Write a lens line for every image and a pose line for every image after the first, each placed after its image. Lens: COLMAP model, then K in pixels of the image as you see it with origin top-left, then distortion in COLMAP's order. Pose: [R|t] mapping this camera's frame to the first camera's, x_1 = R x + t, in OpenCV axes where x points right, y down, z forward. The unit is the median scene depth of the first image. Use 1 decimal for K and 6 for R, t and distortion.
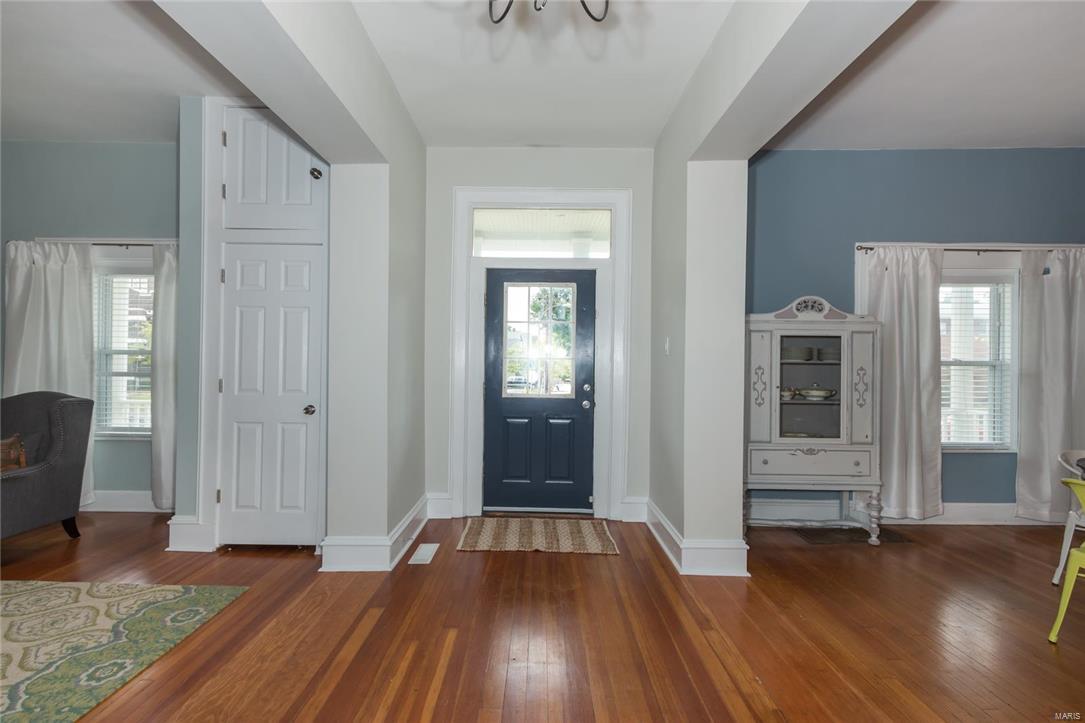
lens RADIAL K [[487.2, 0, 534.4], [0, 487.2, 361.8], [0, 0, 1]] dist [0.001395, -0.000078]
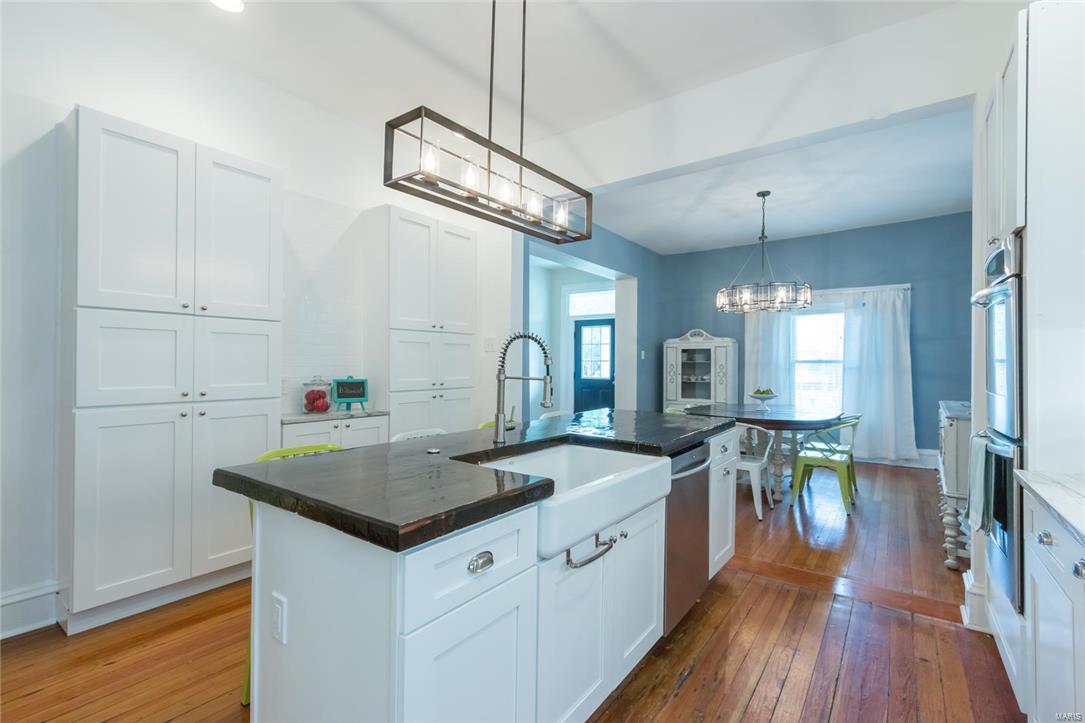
lens RADIAL K [[487.7, 0, 536.6], [0, 487.7, 361.8], [0, 0, 1]] dist [0.001864, -0.000039]
pose [[0.809206, -0.008048, -0.587469, 1.215696], [0.008178, 0.999964, -0.002434, -0.000188], [0.587468, -0.002835, 0.809243, -1.032843]]
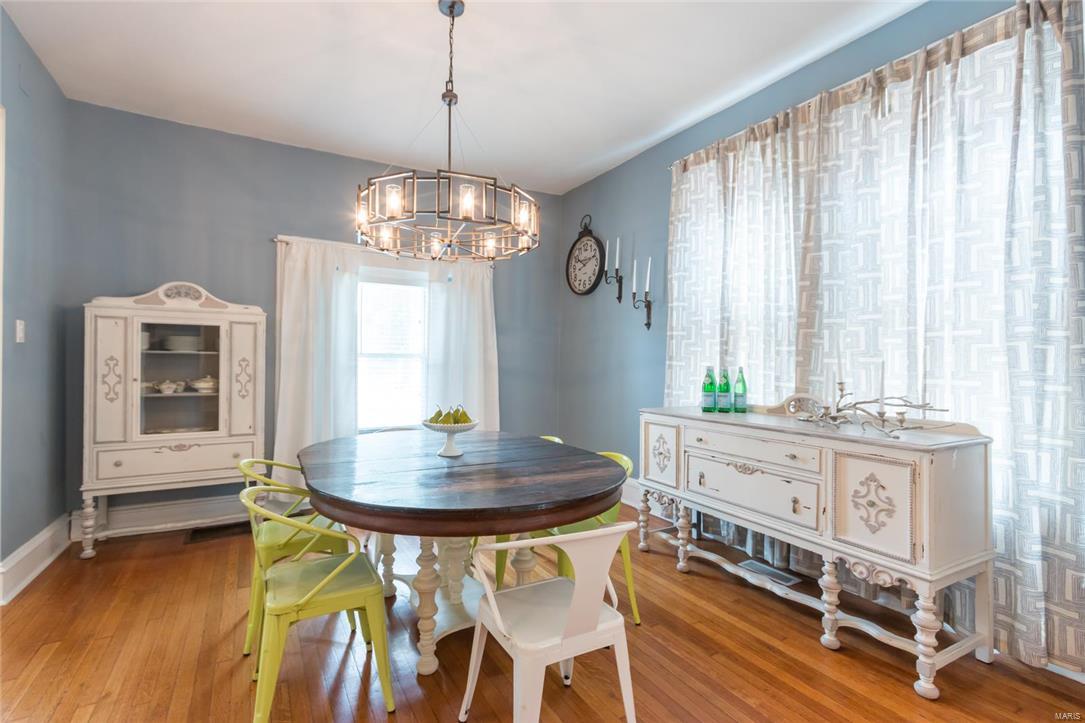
lens RADIAL K [[487.7, 0, 536.6], [0, 487.7, 361.8], [0, 0, 1]] dist [0.001864, -0.000039]
pose [[0.861155, -0.001813, 0.508339, 0.672908], [-0.005218, 0.999909, 0.012405, 0.003159], [-0.508316, -0.013335, 0.861067, -0.158659]]
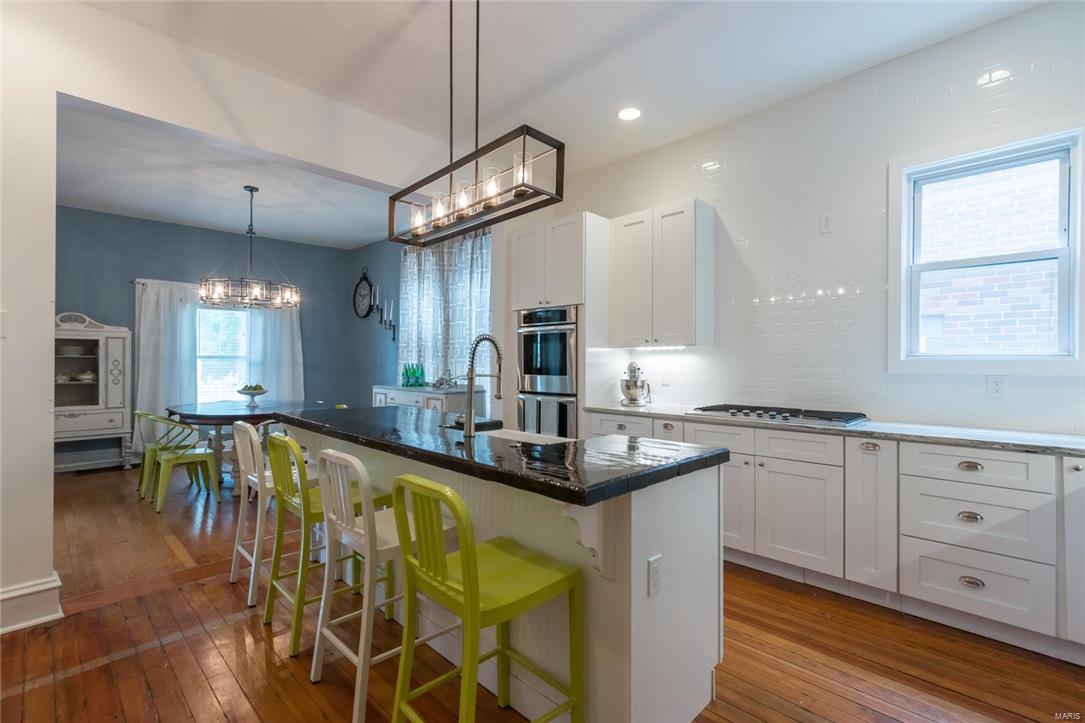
lens RADIAL K [[487.7, 0, 536.6], [0, 487.7, 361.8], [0, 0, 1]] dist [0.001864, -0.000039]
pose [[0.693369, -0.007339, 0.720545, 0.470495], [-0.004185, 0.999890, 0.014212, -0.010266], [-0.720570, -0.012870, 0.693262, -1.077103]]
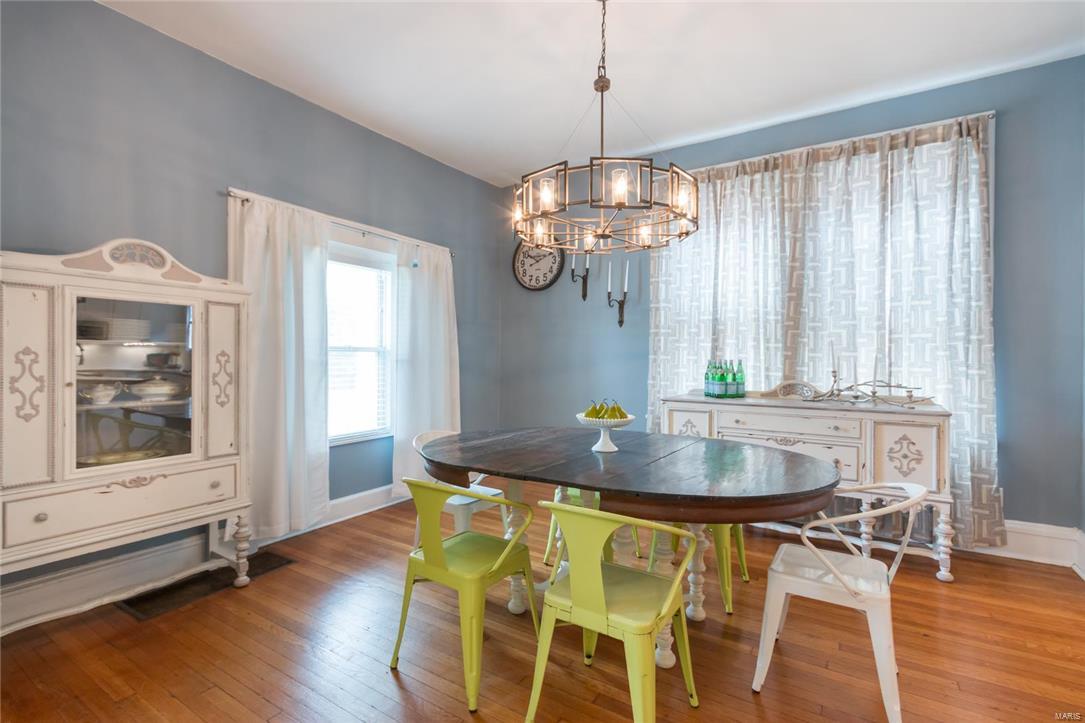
lens RADIAL K [[487.2, 0, 534.4], [0, 487.2, 361.8], [0, 0, 1]] dist [0.001395, -0.000078]
pose [[0.537320, -0.010967, 0.843307, 0.303214], [-0.007899, 0.999806, 0.018035, 0.009458], [-0.843342, -0.016352, 0.537129, 0.212407]]
